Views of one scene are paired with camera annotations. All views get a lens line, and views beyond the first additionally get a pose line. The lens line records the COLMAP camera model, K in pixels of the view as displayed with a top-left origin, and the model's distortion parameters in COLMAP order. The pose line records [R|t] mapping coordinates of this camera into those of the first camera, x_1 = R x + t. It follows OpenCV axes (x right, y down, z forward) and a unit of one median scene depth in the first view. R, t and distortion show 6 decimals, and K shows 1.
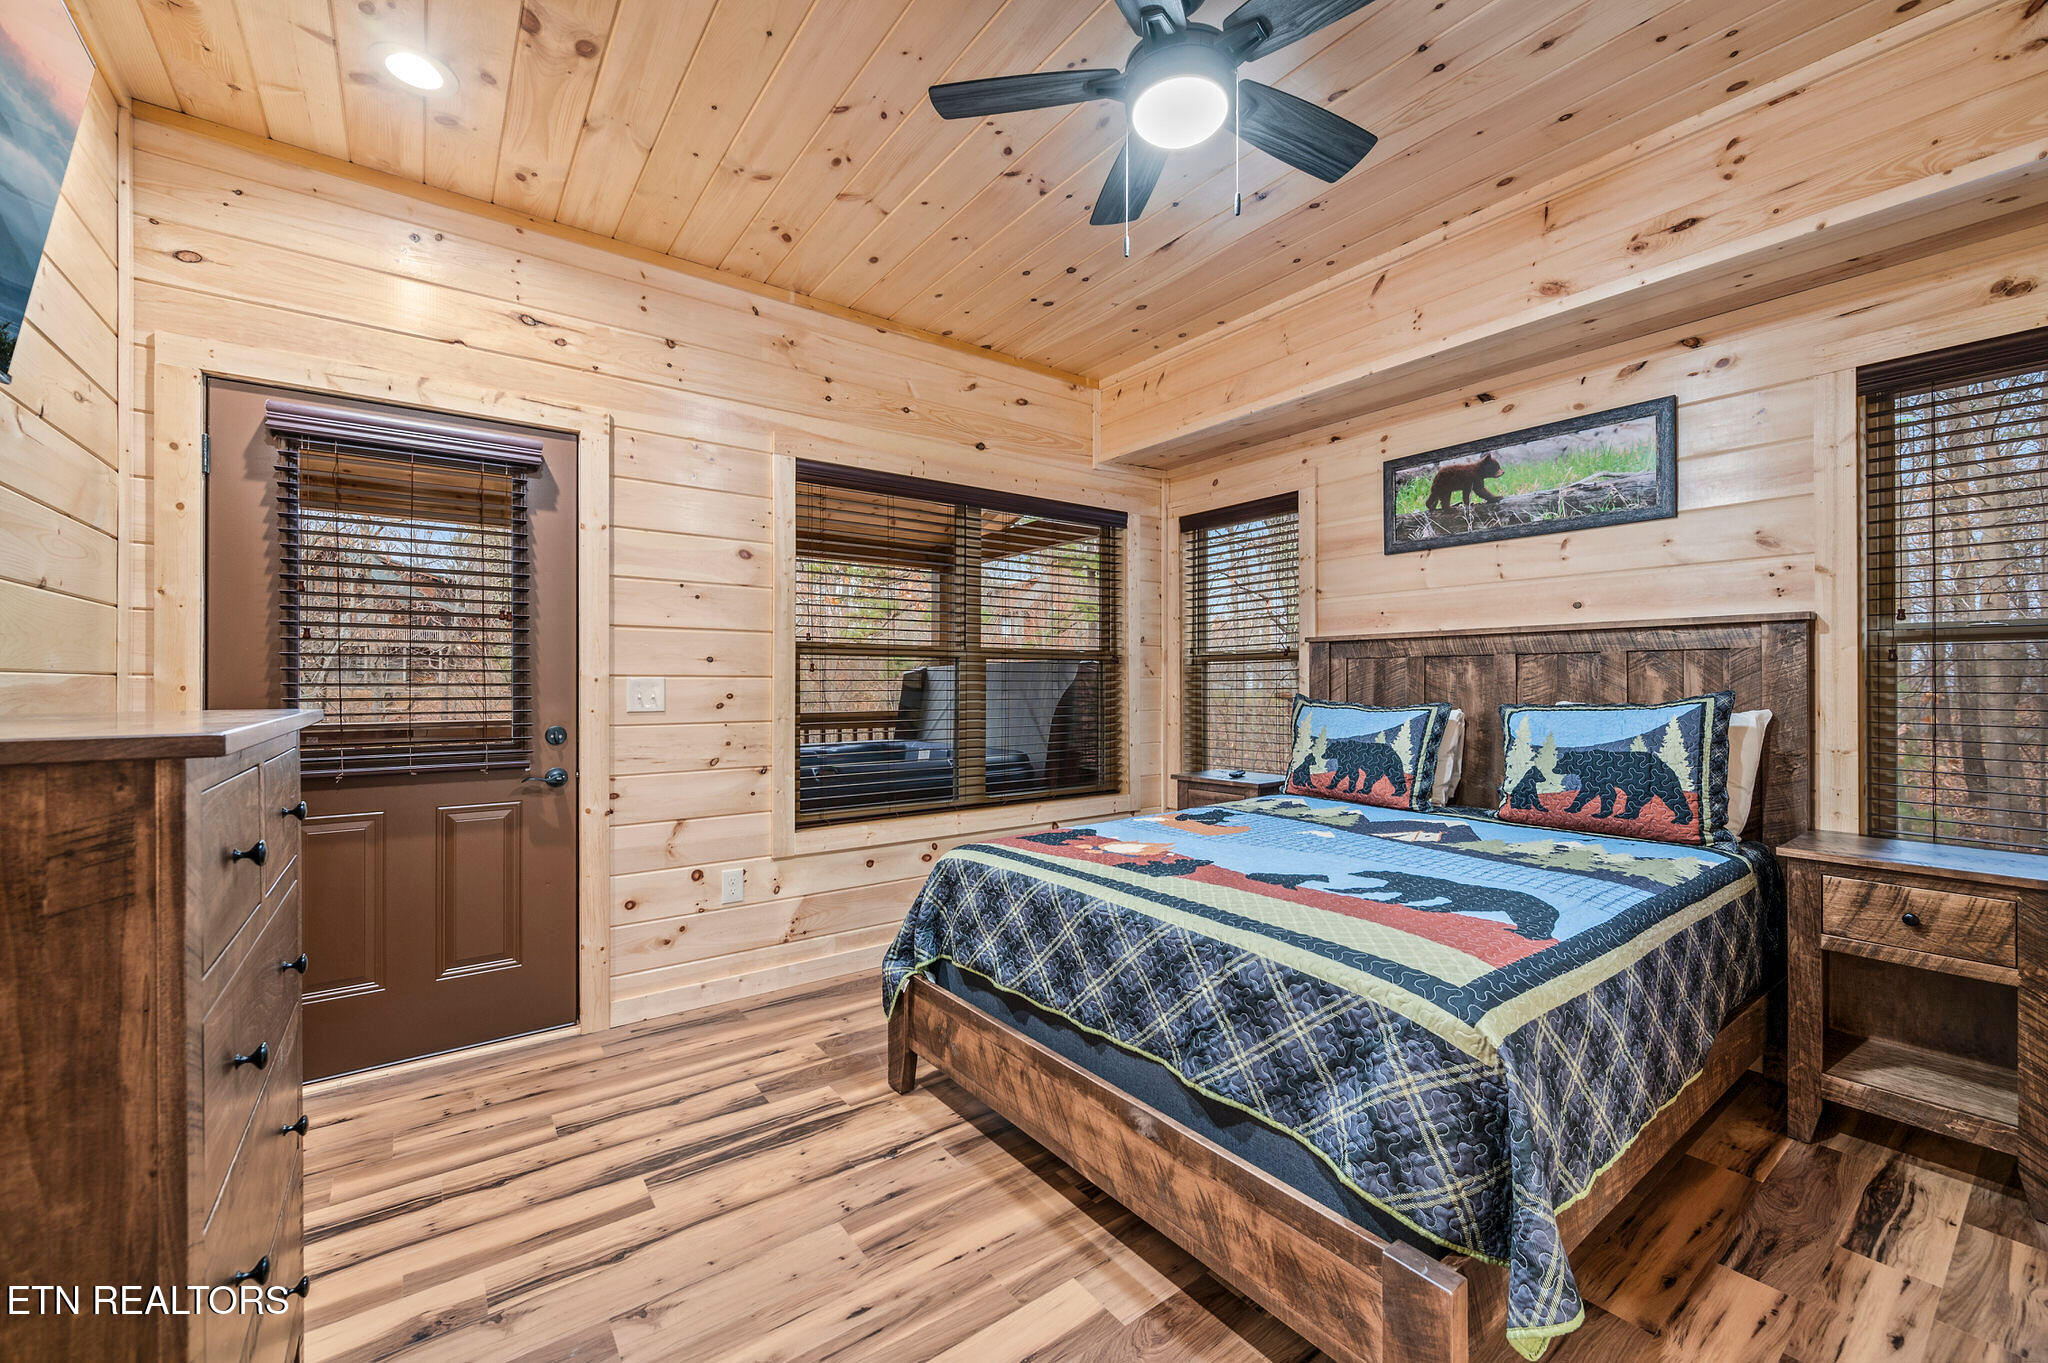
lens RADIAL K [[811.7, 0, 1026.8], [0, 811.7, 684.9], [0, 0, 1]] dist [-0.001729, 0.000049]
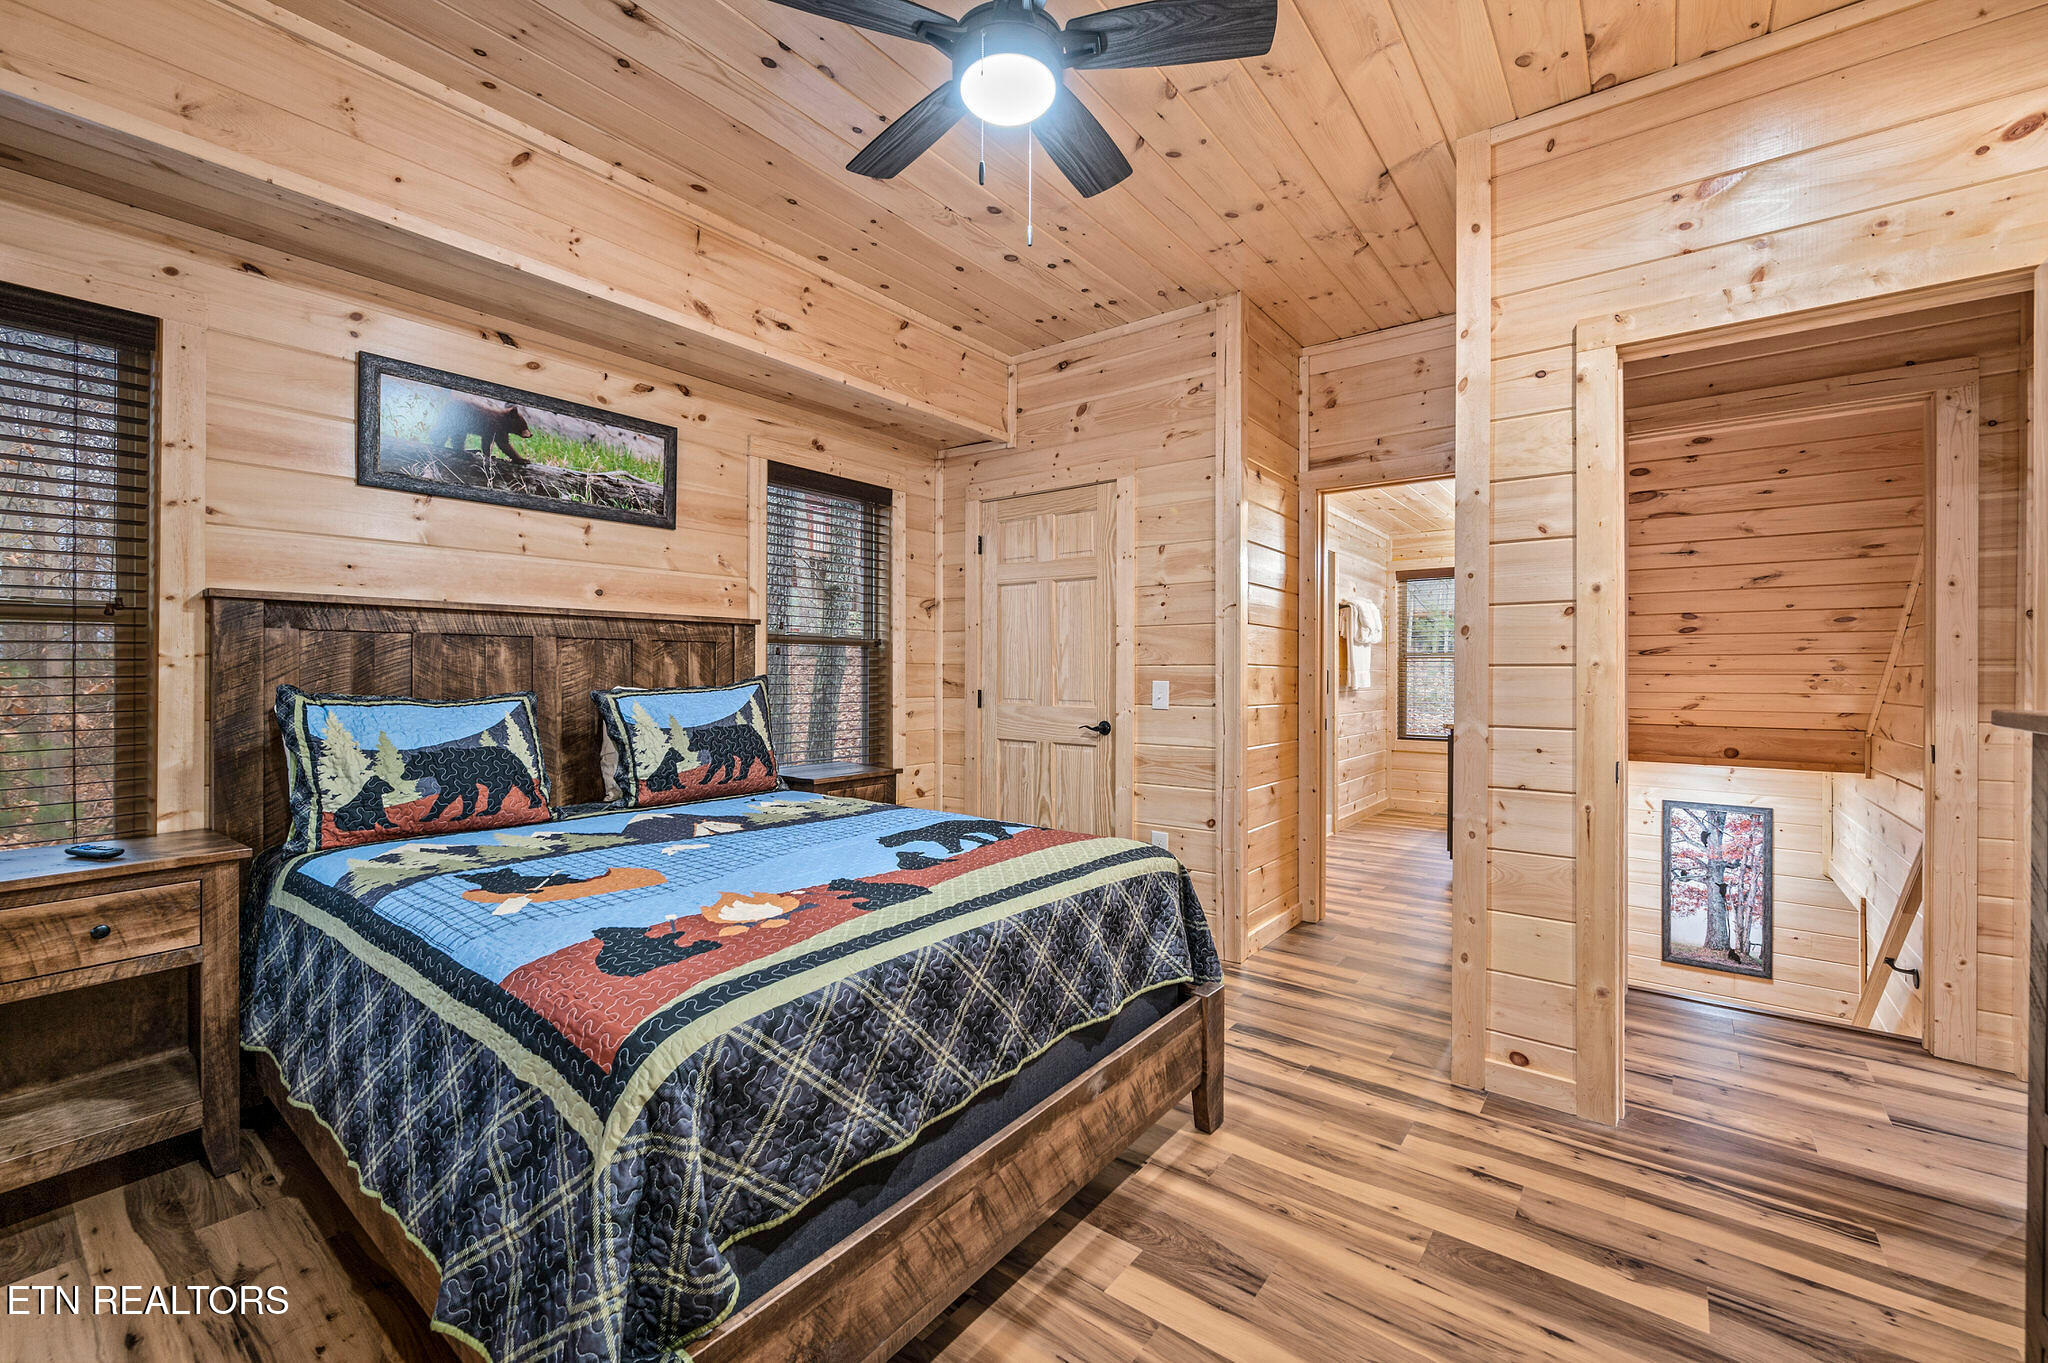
lens RADIAL K [[843.8, 0, 1028.1], [0, 843.8, 670.6], [0, 0, 1]] dist [-0.000260, 0.000294]
pose [[-0.273000, -0.003528, 0.962008, -0.515589], [-0.001738, 0.999993, 0.003174, -0.003874], [-0.962012, -0.000805, -0.273005, 0.799924]]
